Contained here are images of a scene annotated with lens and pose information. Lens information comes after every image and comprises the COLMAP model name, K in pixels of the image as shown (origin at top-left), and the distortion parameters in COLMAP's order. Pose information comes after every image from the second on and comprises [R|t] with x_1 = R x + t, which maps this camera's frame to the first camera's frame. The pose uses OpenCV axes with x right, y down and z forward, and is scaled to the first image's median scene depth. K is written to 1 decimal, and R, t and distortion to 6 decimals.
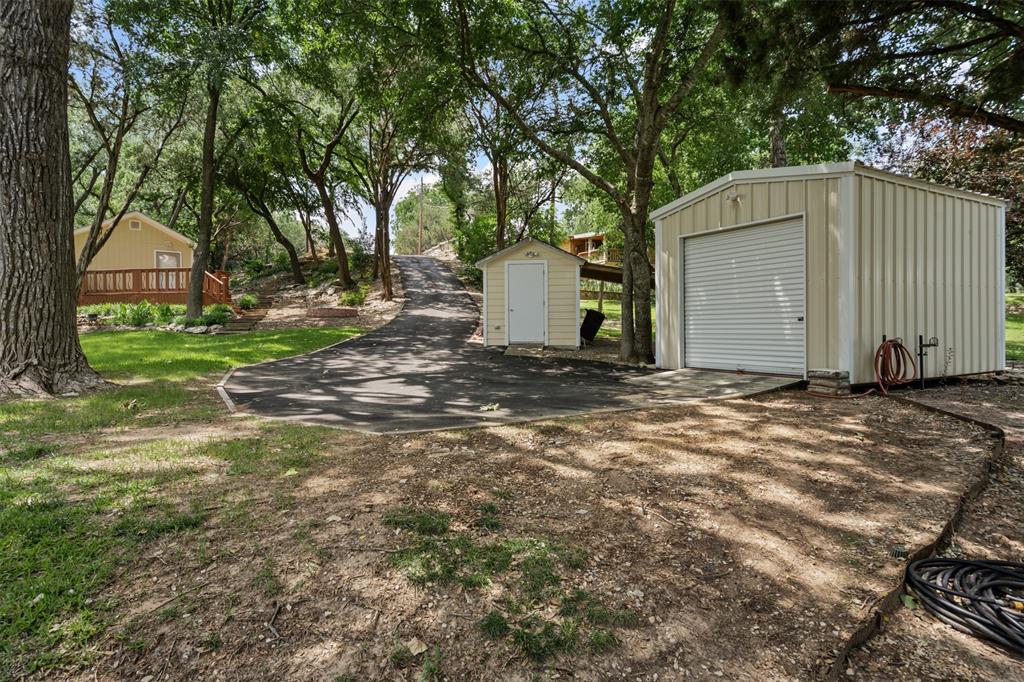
lens RADIAL K [[586.1, 0, 512.0], [0, 586.1, 341.0], [0, 0, 1]] dist [0.002654, 0.000381]
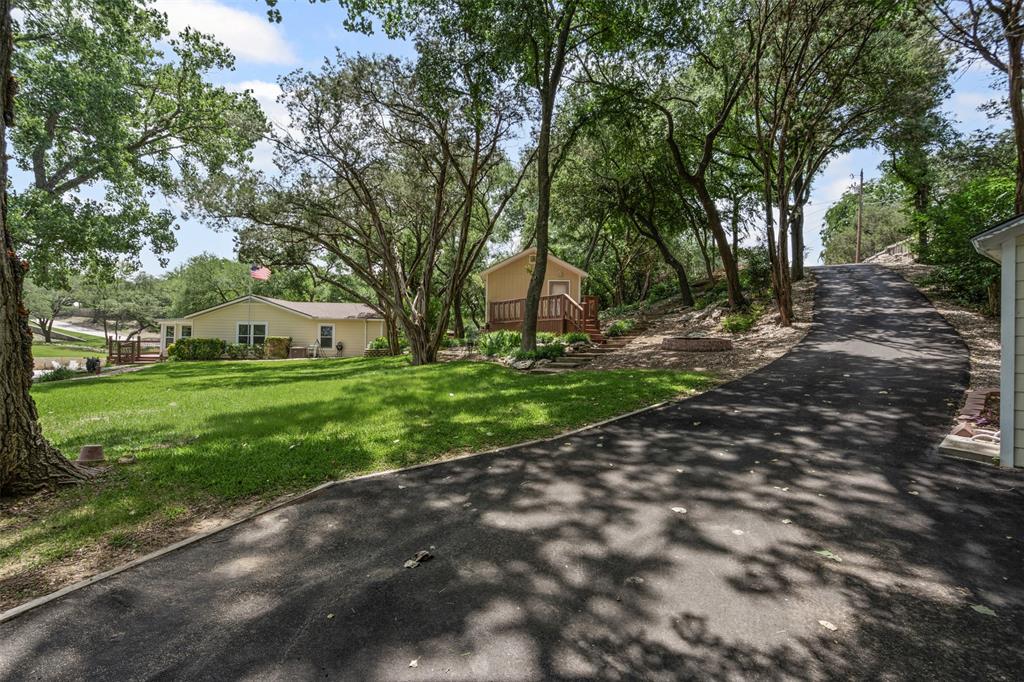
lens RADIAL K [[475.6, 0, 510.5], [0, 475.6, 333.2], [0, 0, 1]] dist [0.003508, 0.000894]
pose [[0.698494, 0.006031, -0.715591, -0.029957], [-0.031980, 0.999229, -0.022795, -0.033186], [0.714901, 0.038807, 0.698148, 0.328005]]
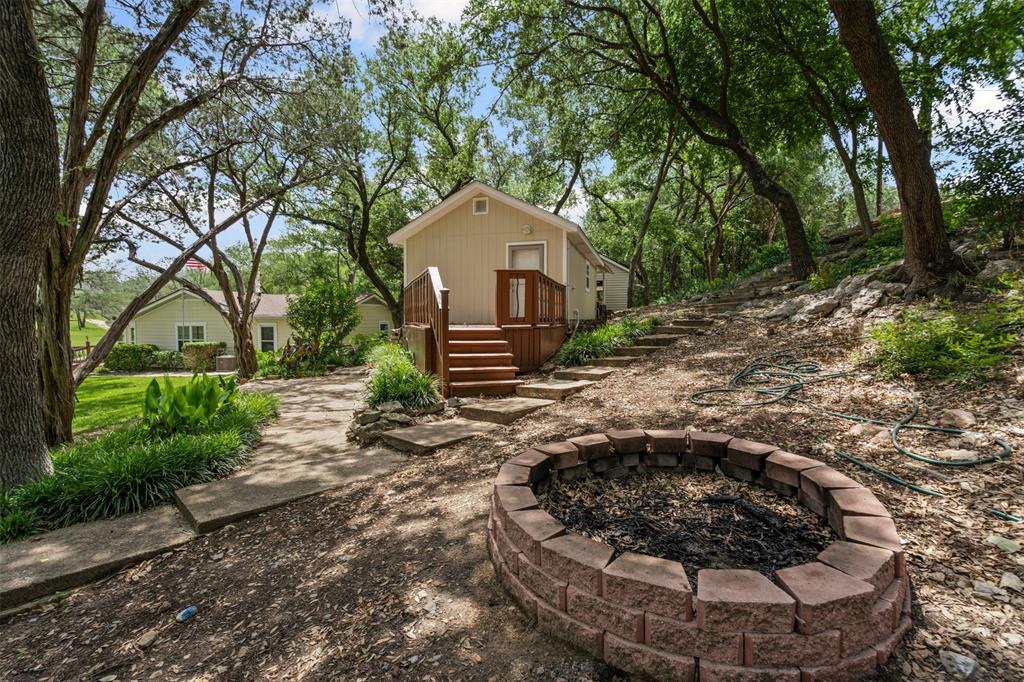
lens RADIAL K [[475.6, 0, 510.5], [0, 475.6, 333.2], [0, 0, 1]] dist [0.003508, 0.000894]
pose [[0.485272, 0.028734, -0.873891, -0.183692], [-0.013689, 0.999587, 0.025265, -0.073353], [0.874256, -0.000297, 0.485465, 0.732303]]
